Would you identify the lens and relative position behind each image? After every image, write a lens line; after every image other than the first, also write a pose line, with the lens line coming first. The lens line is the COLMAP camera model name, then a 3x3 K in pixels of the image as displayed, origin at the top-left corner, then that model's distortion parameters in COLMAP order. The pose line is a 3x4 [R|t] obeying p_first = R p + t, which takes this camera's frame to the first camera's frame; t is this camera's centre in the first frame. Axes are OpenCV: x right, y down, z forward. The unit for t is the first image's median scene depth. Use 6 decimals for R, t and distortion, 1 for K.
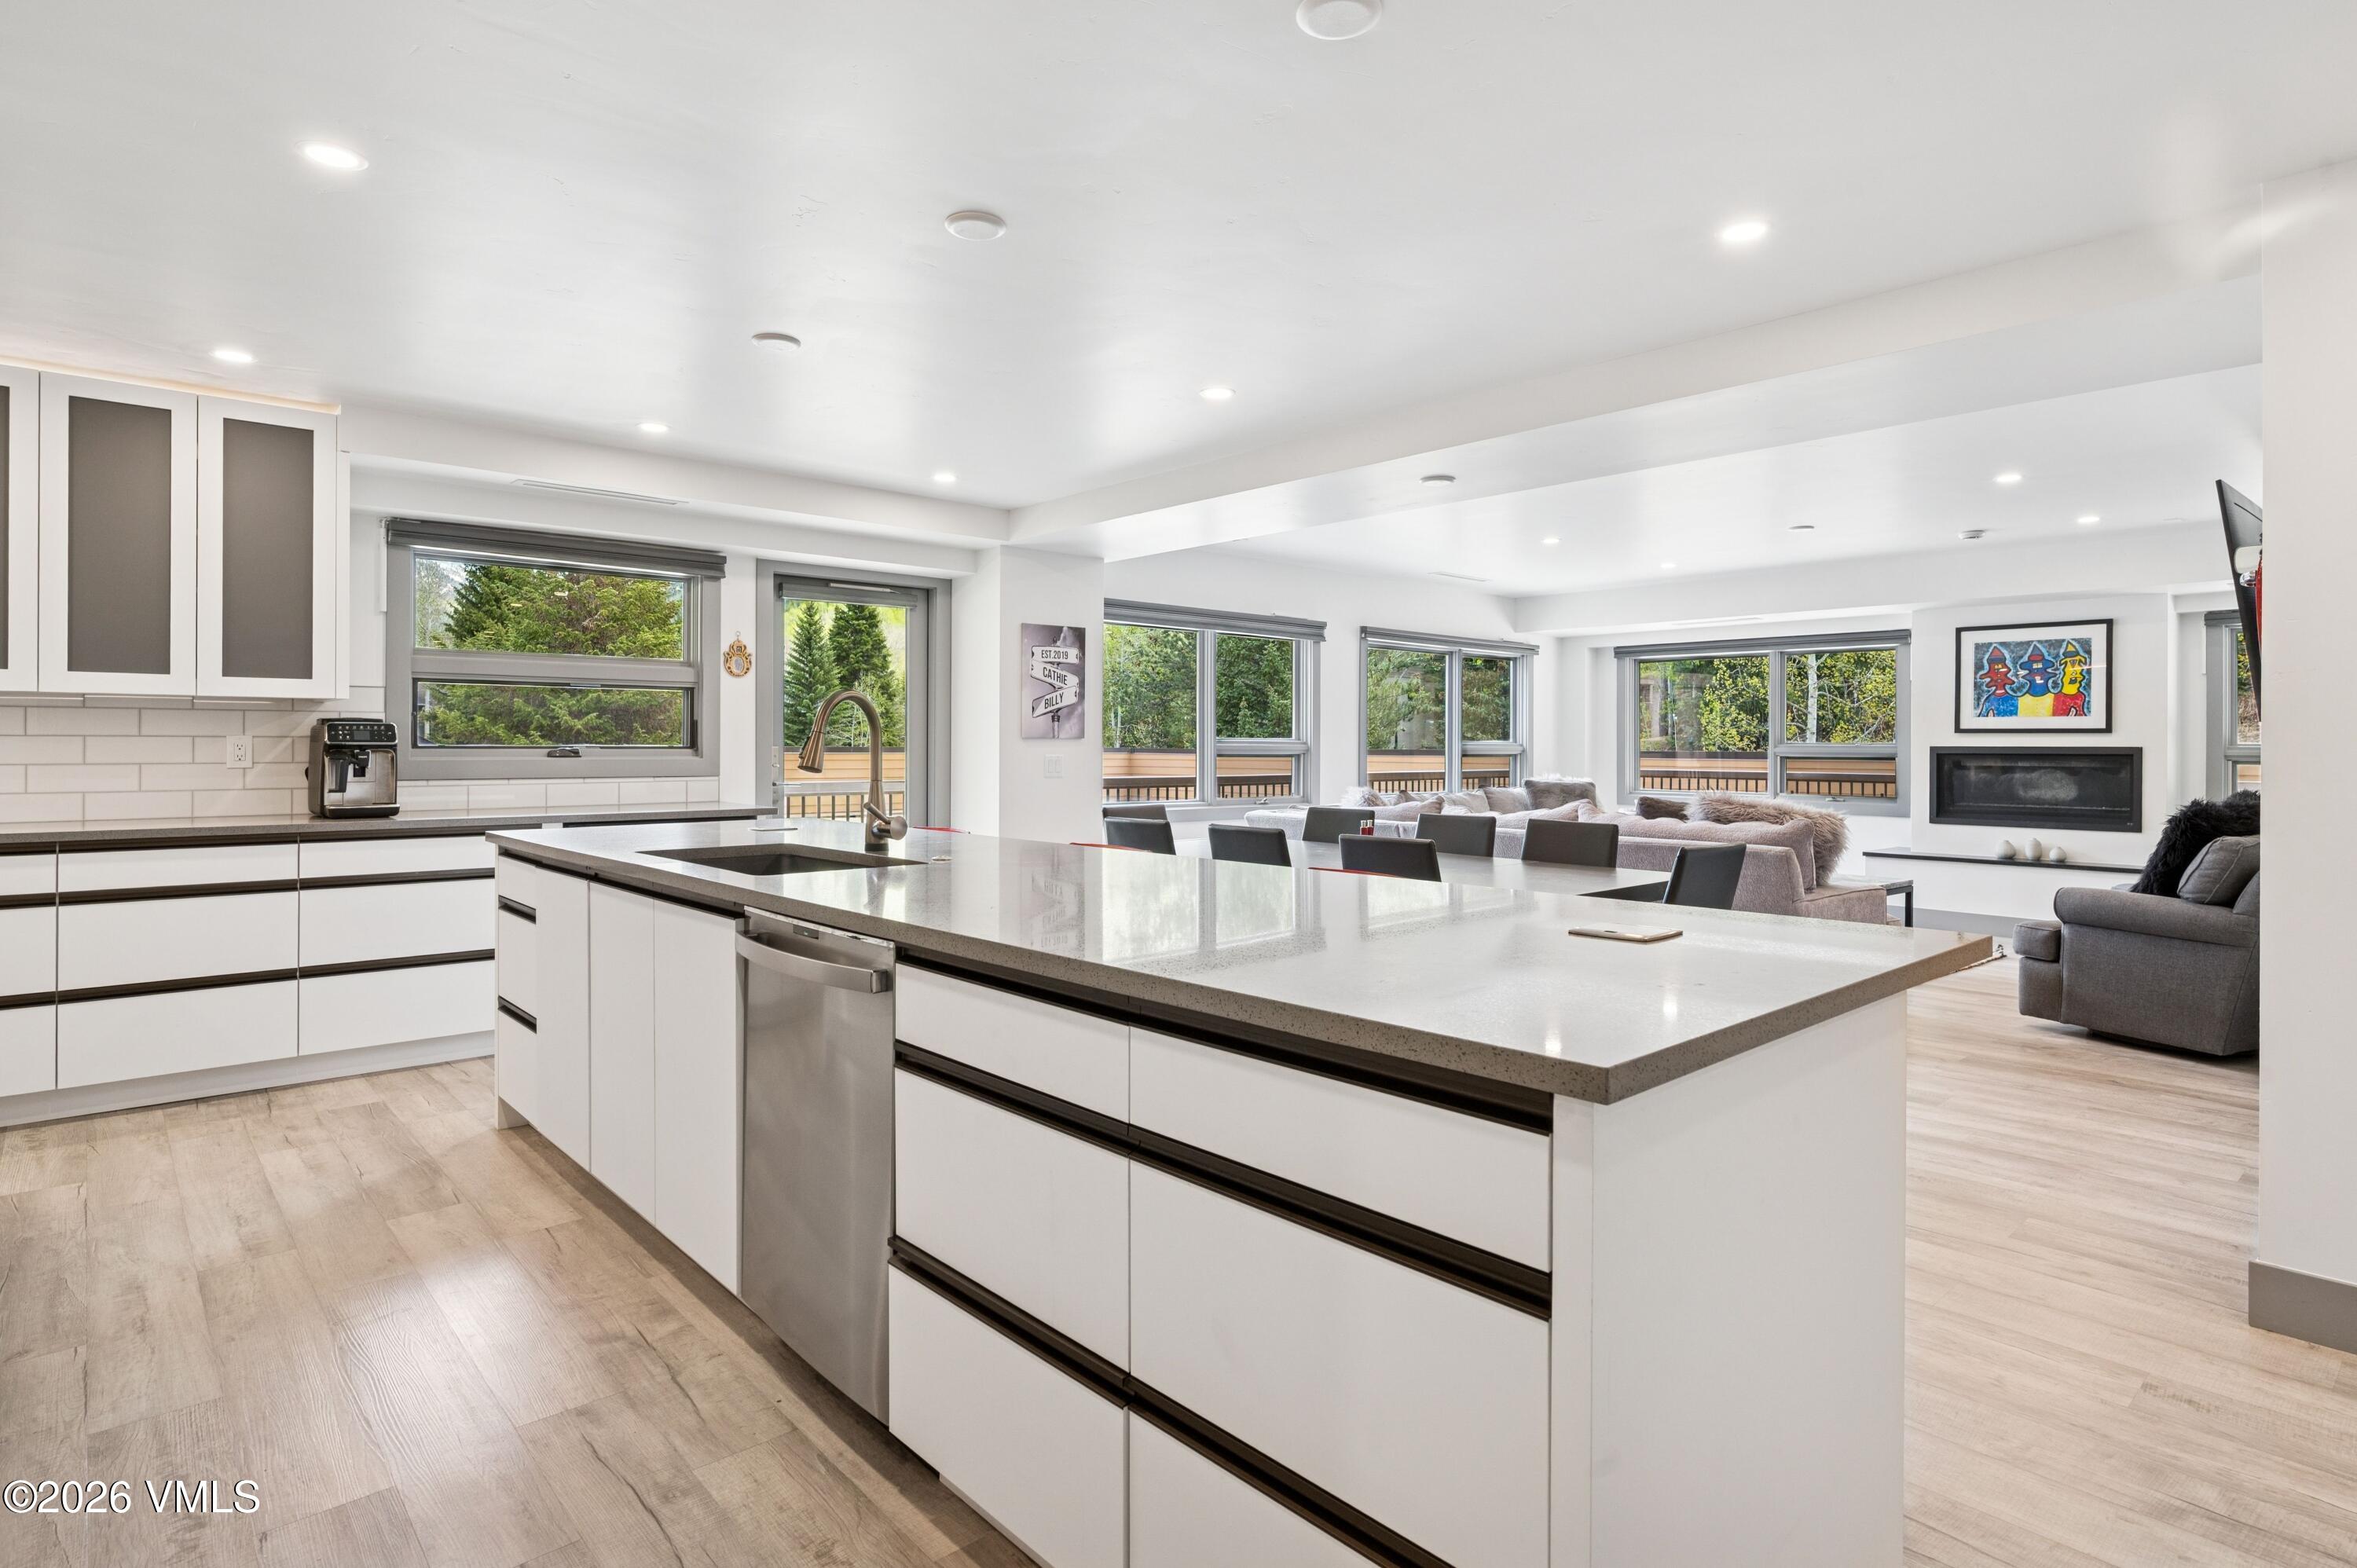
lens RADIAL K [[1219.5, 0, 1171.4], [0, 1219.5, 743.6], [0, 0, 1]] dist [-0.001205, -0.000568]
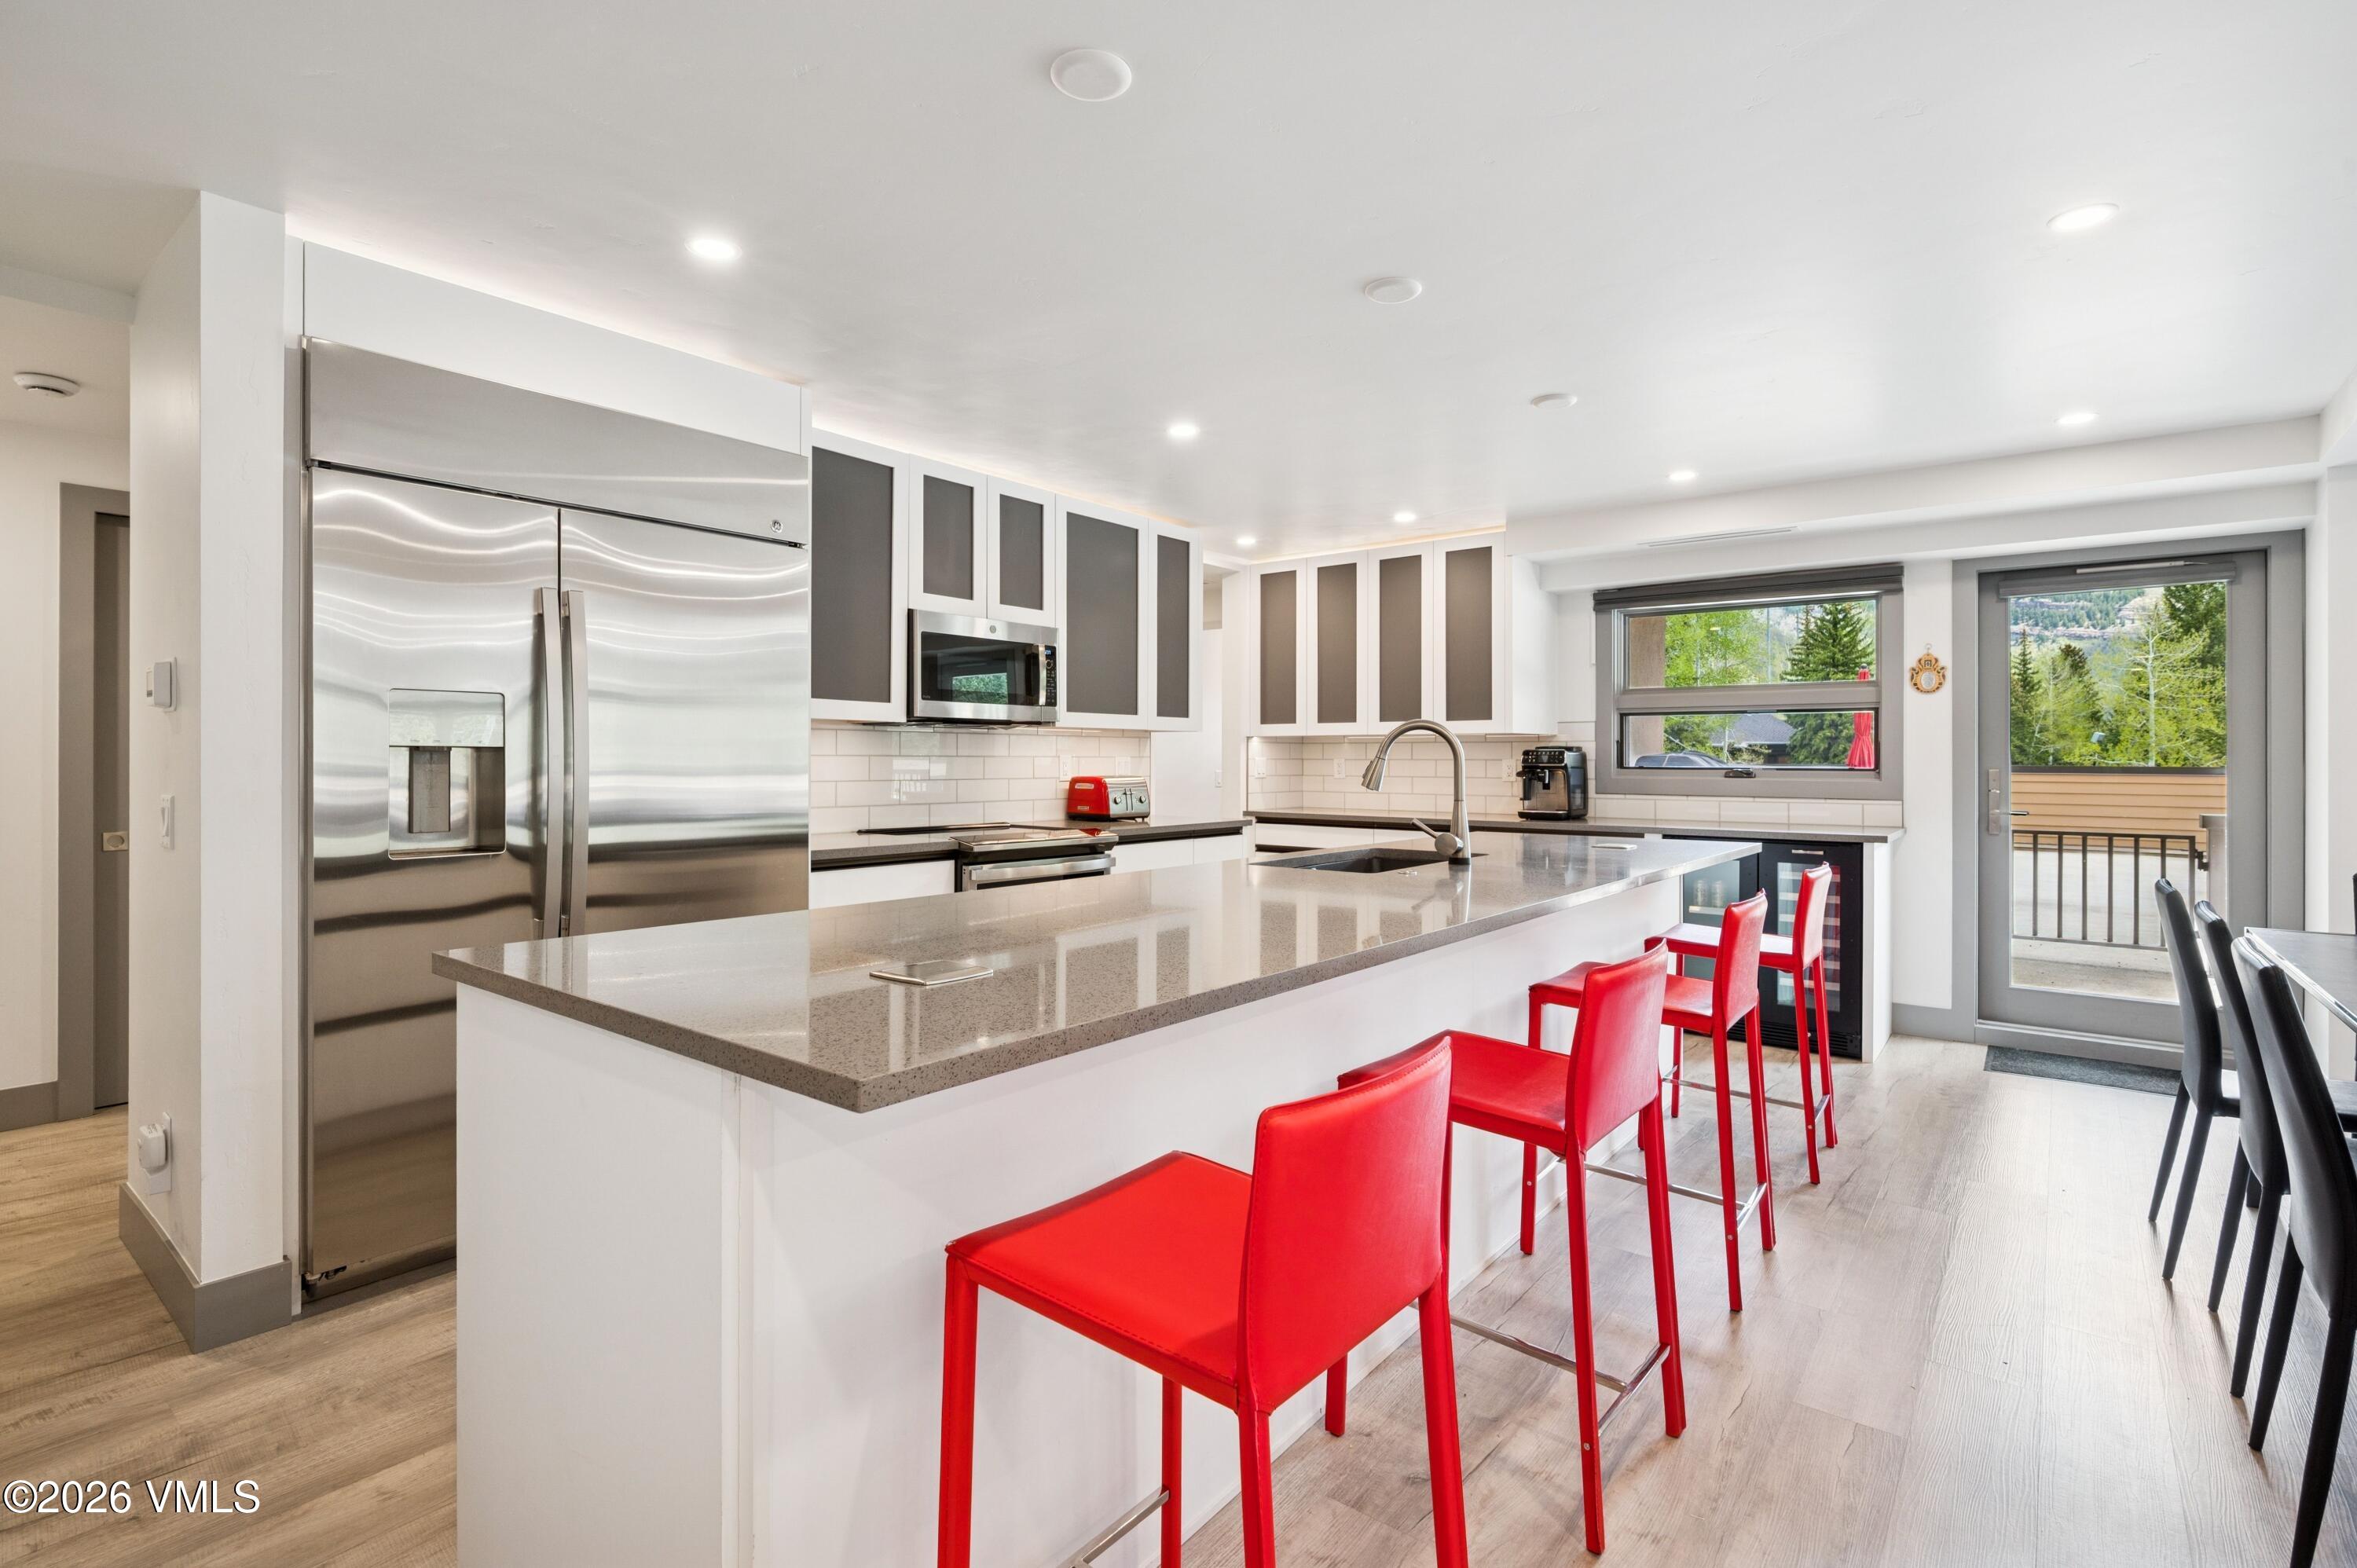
lens RADIAL K [[1091.0, 0, 1180.8], [0, 1091.0, 756.1], [0, 0, 1]] dist [-0.001194, -0.000336]
pose [[0.165157, -0.005103, -0.986254, 0.272229], [-0.001958, 0.999983, -0.005502, -0.001177], [0.986265, 0.002840, 0.165144, 0.232039]]
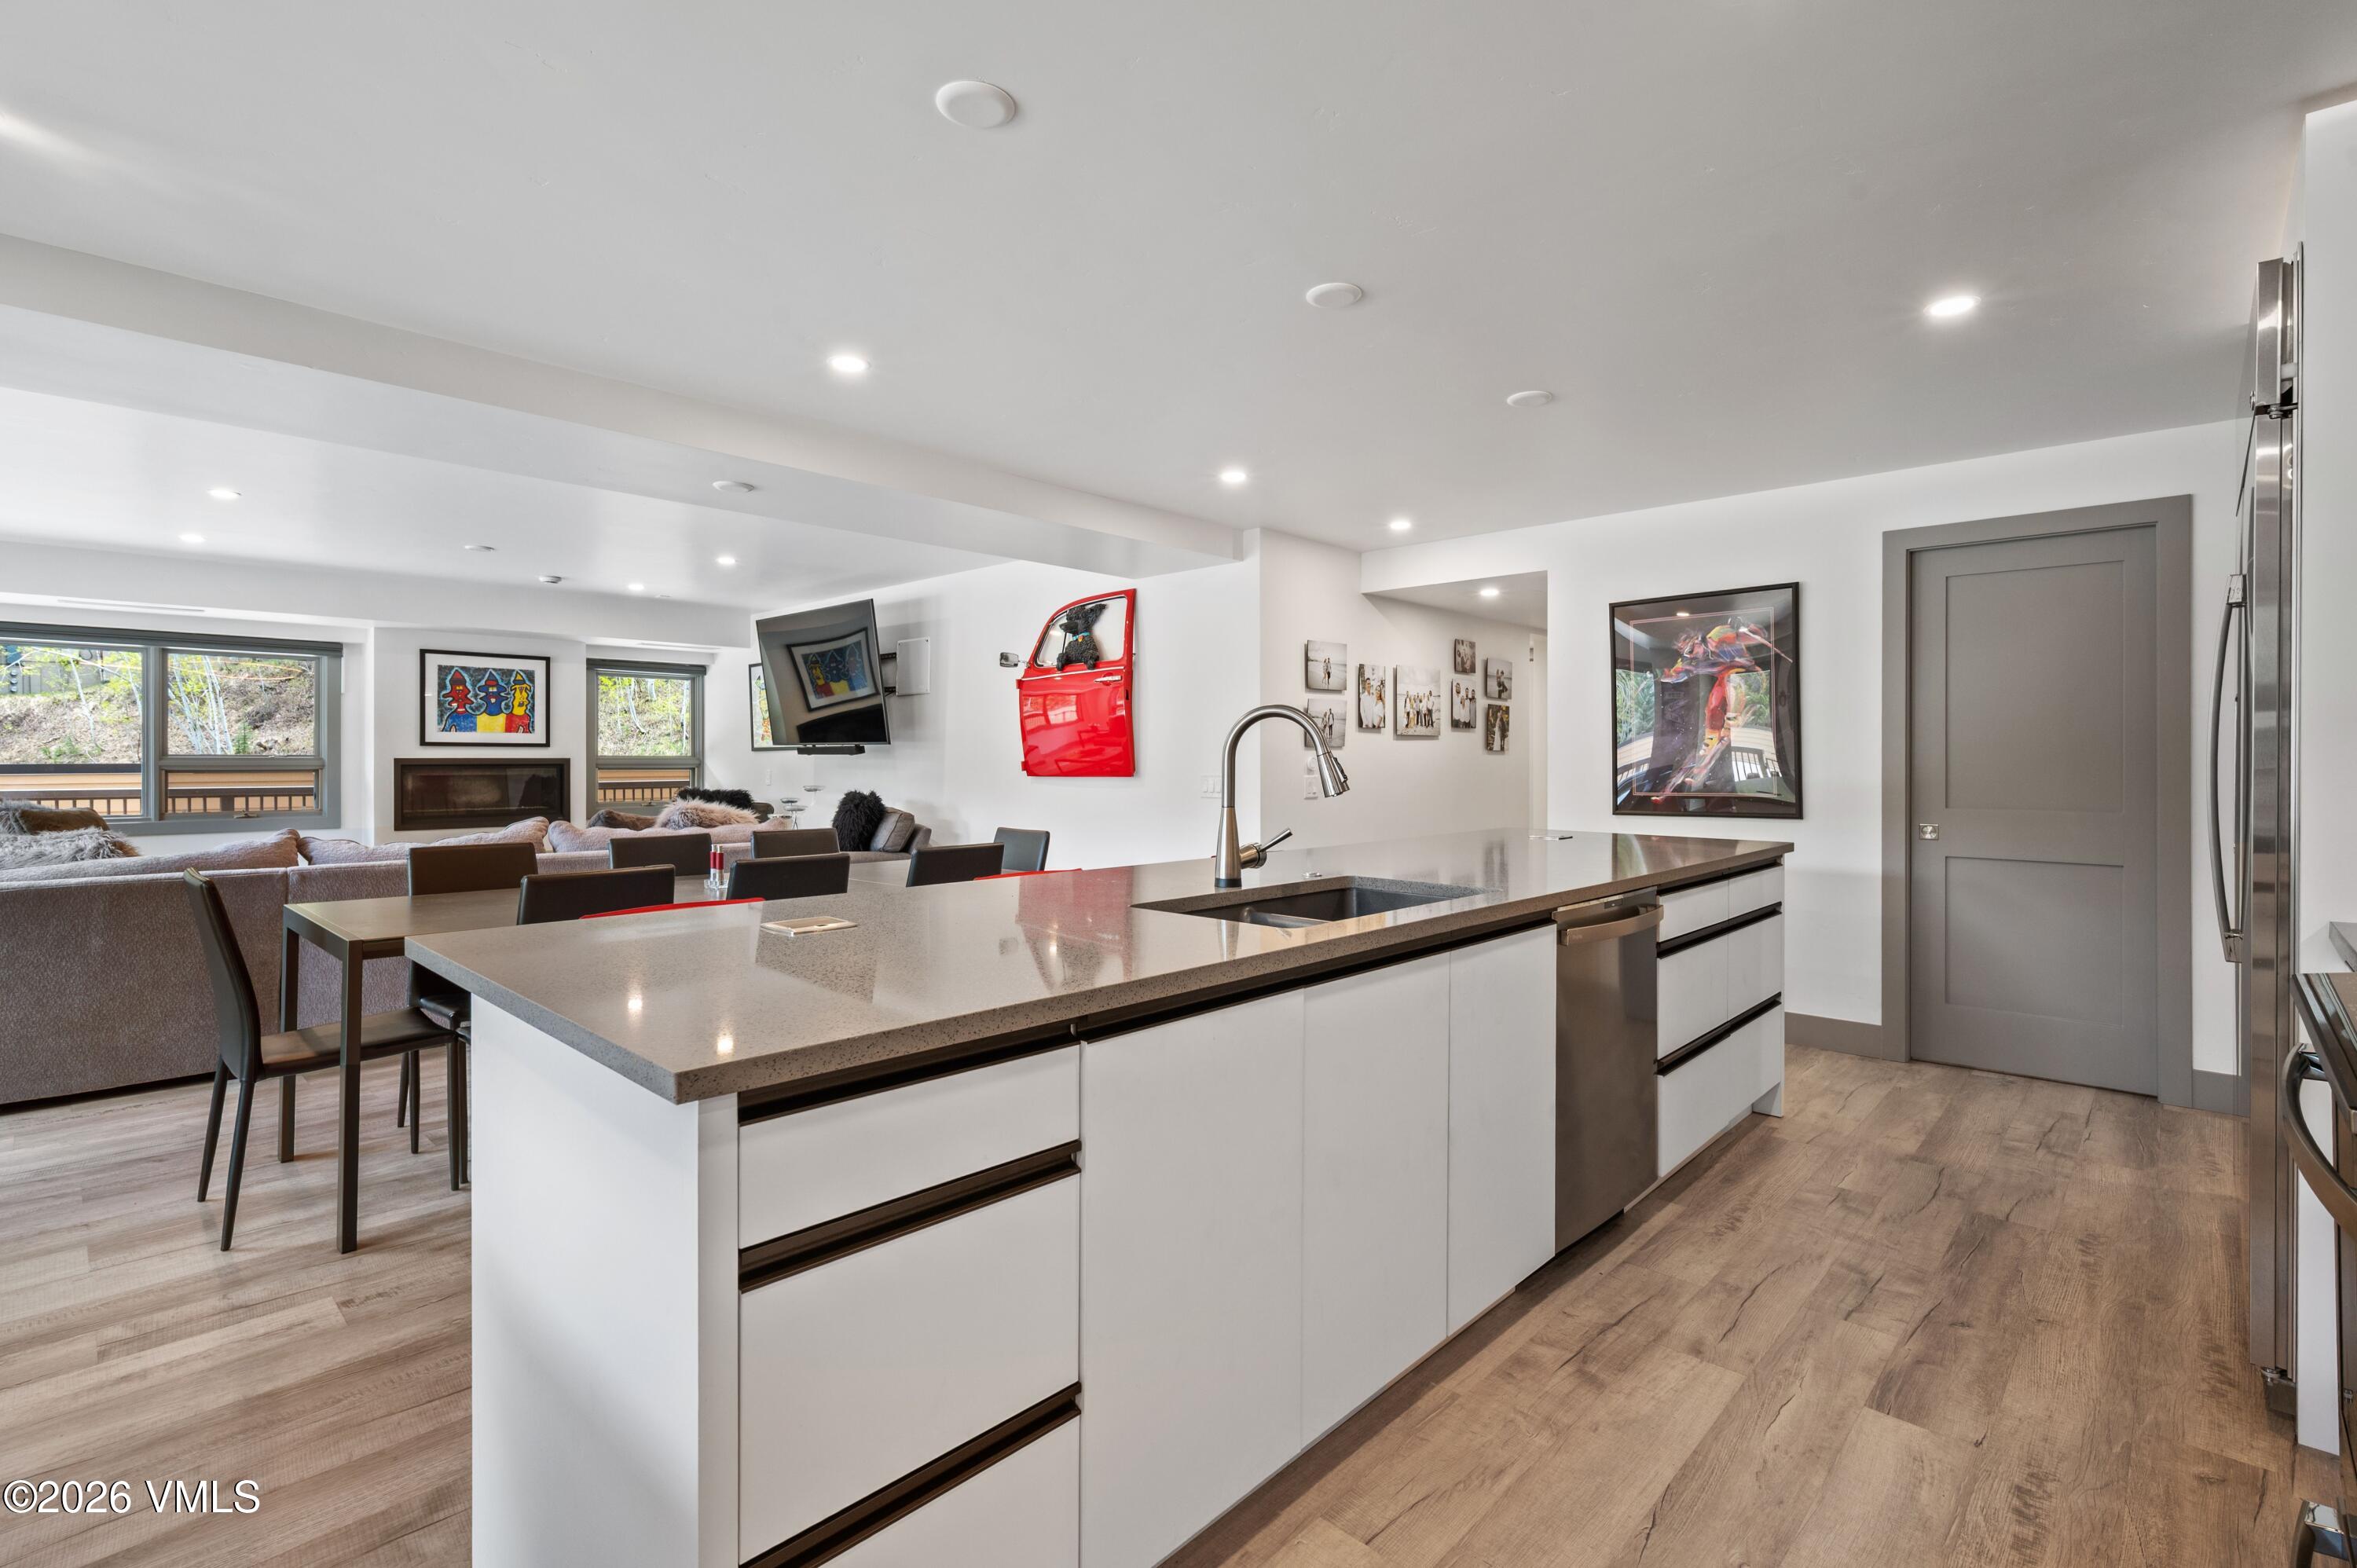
lens RADIAL K [[1091.0, 0, 1180.8], [0, 1091.0, 756.1], [0, 0, 1]] dist [-0.001194, -0.000336]
pose [[-0.085556, -0.002693, 0.996330, -0.404701], [-0.001669, 0.999995, 0.002560, -0.003448], [-0.996332, -0.001444, -0.085560, 0.435391]]
